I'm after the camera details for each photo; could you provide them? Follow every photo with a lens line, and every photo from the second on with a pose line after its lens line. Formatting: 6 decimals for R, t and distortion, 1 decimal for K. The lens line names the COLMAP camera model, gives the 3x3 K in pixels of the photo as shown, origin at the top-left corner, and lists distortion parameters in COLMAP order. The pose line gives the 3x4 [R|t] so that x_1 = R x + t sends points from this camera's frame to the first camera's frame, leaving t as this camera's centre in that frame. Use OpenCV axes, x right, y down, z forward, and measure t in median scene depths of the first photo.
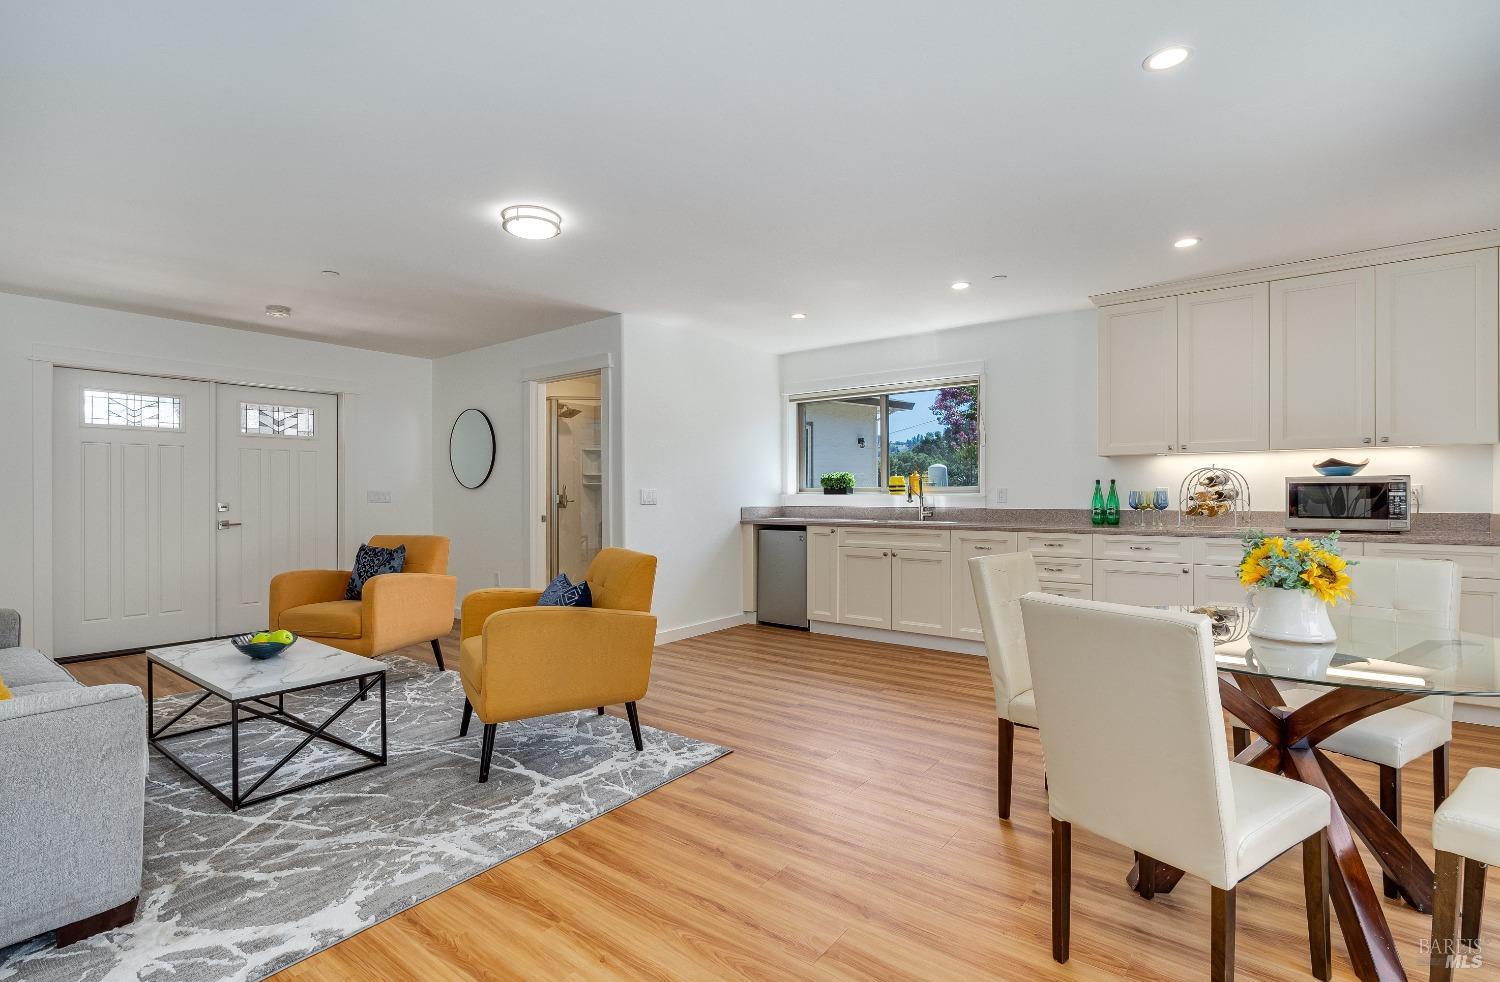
lens RADIAL K [[653.5, 0, 743.8], [0, 653.5, 491.5], [0, 0, 1]] dist [-0.024926, 0.000067]
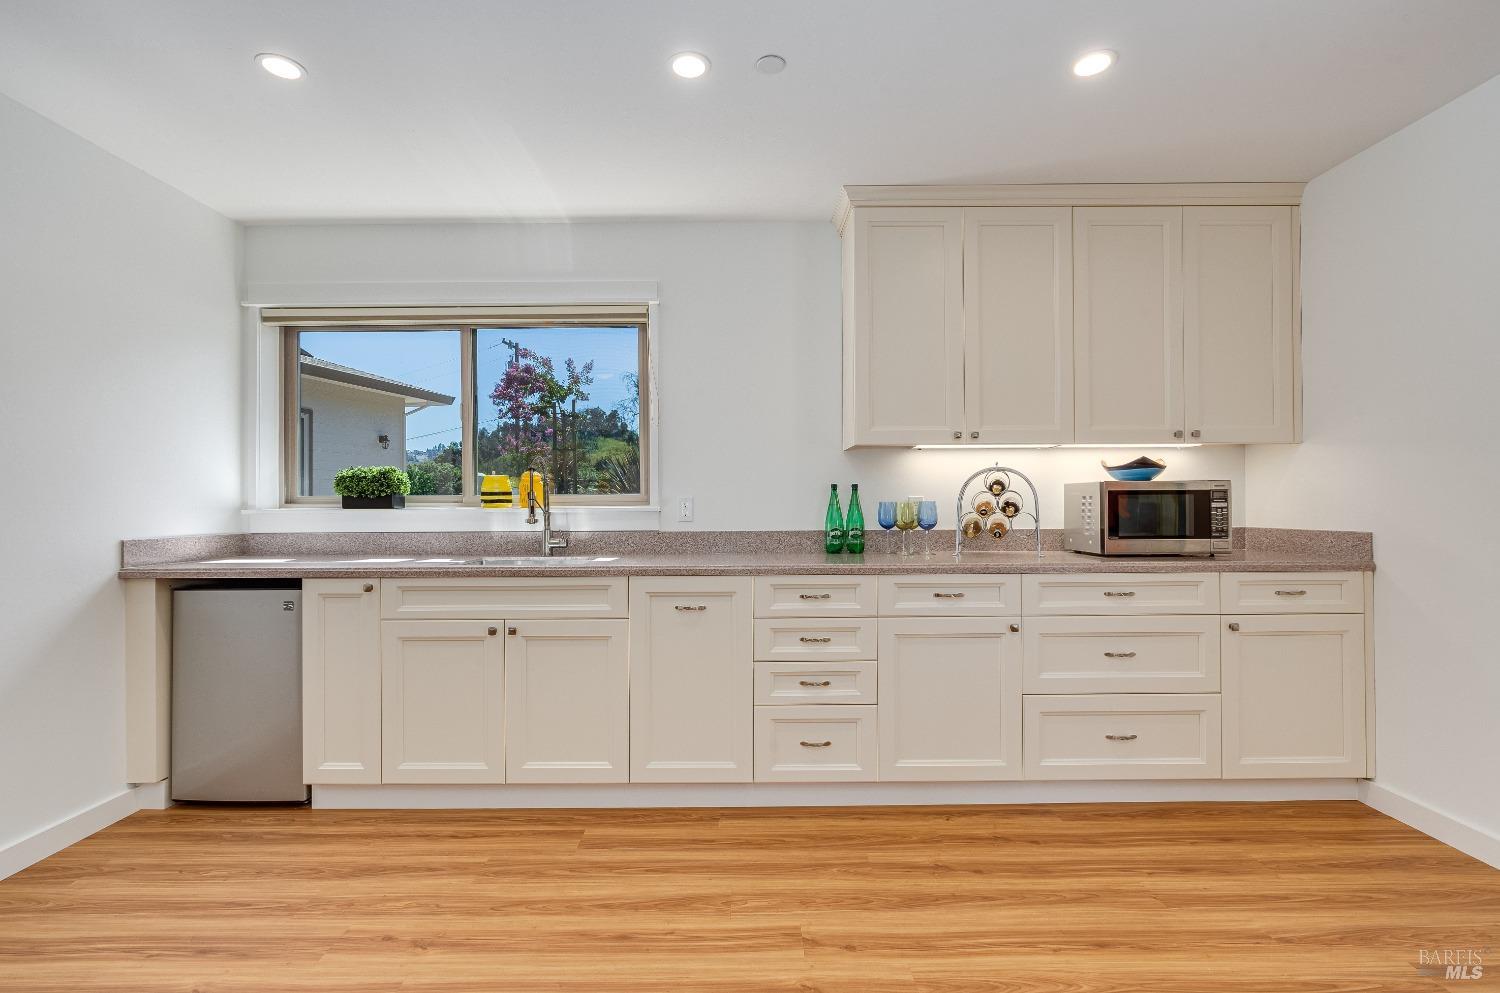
lens RADIAL K [[712.3, 0, 749.3], [0, 712.3, 501.2], [0, 0, 1]] dist [-0.005322, -0.000552]
pose [[0.790668, 0.001970, 0.612242, 0.044207], [0.001364, 0.999987, -0.004980, 0.002205], [-0.612243, 0.004772, 0.790655, 0.474159]]
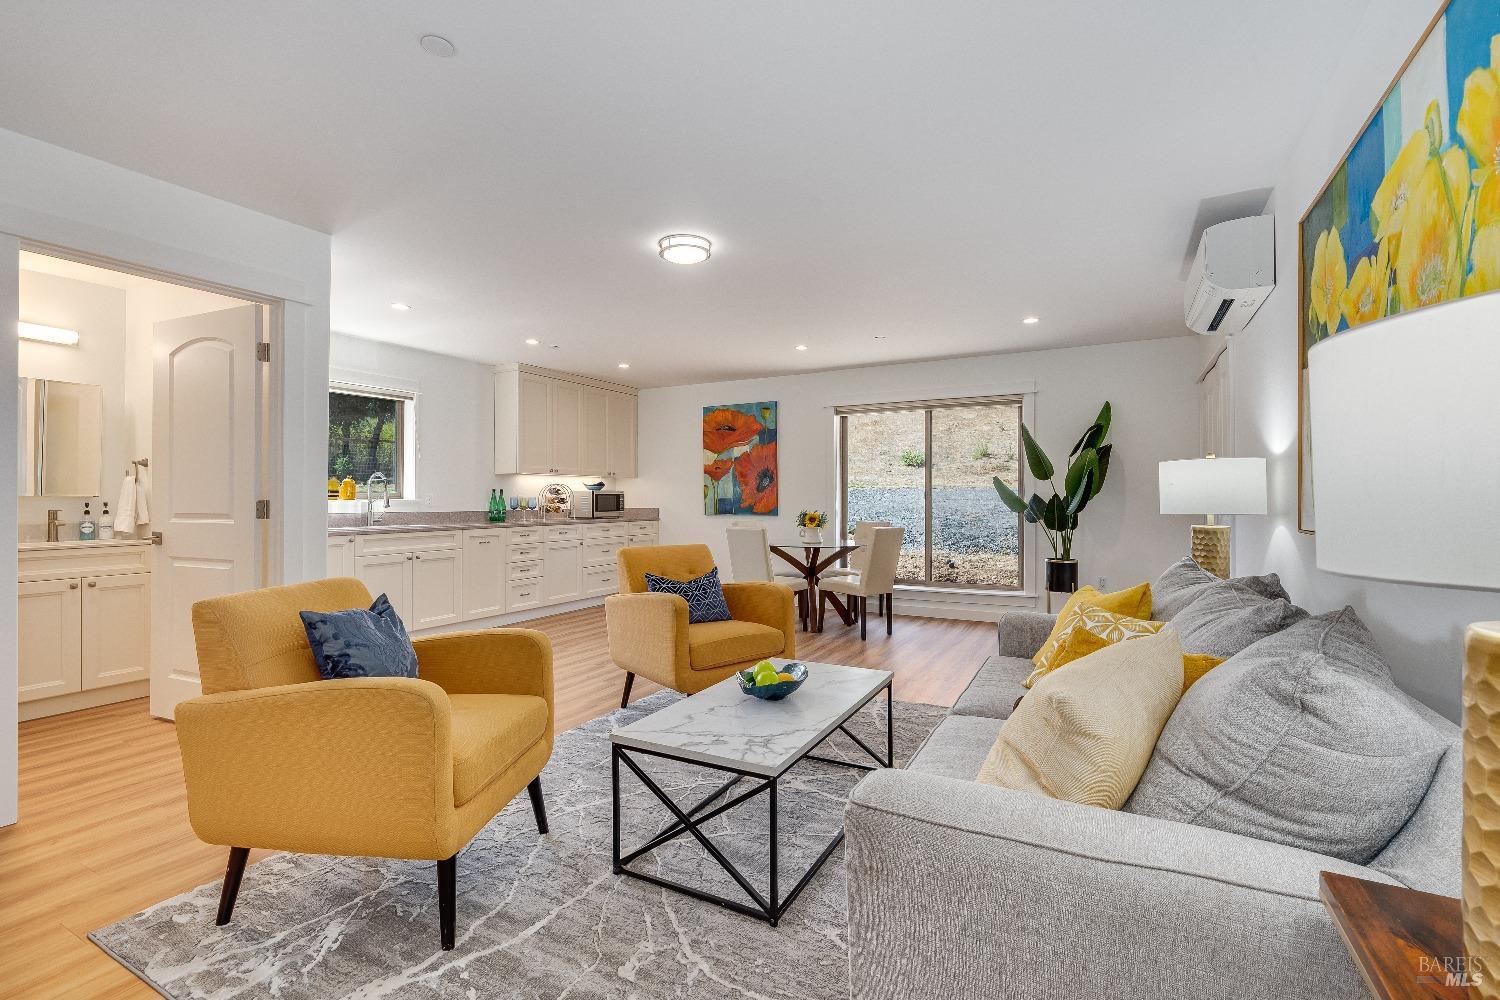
lens RADIAL K [[683.7, 0, 743.1], [0, 683.7, 495.5], [0, 0, 1]] dist [-0.004048, 0.000109]
pose [[-0.143803, 0.004422, 0.989596, -0.954310], [-0.005748, 0.999969, -0.005303, 0.000160], [-0.989590, -0.006451, -0.143773, 0.652481]]
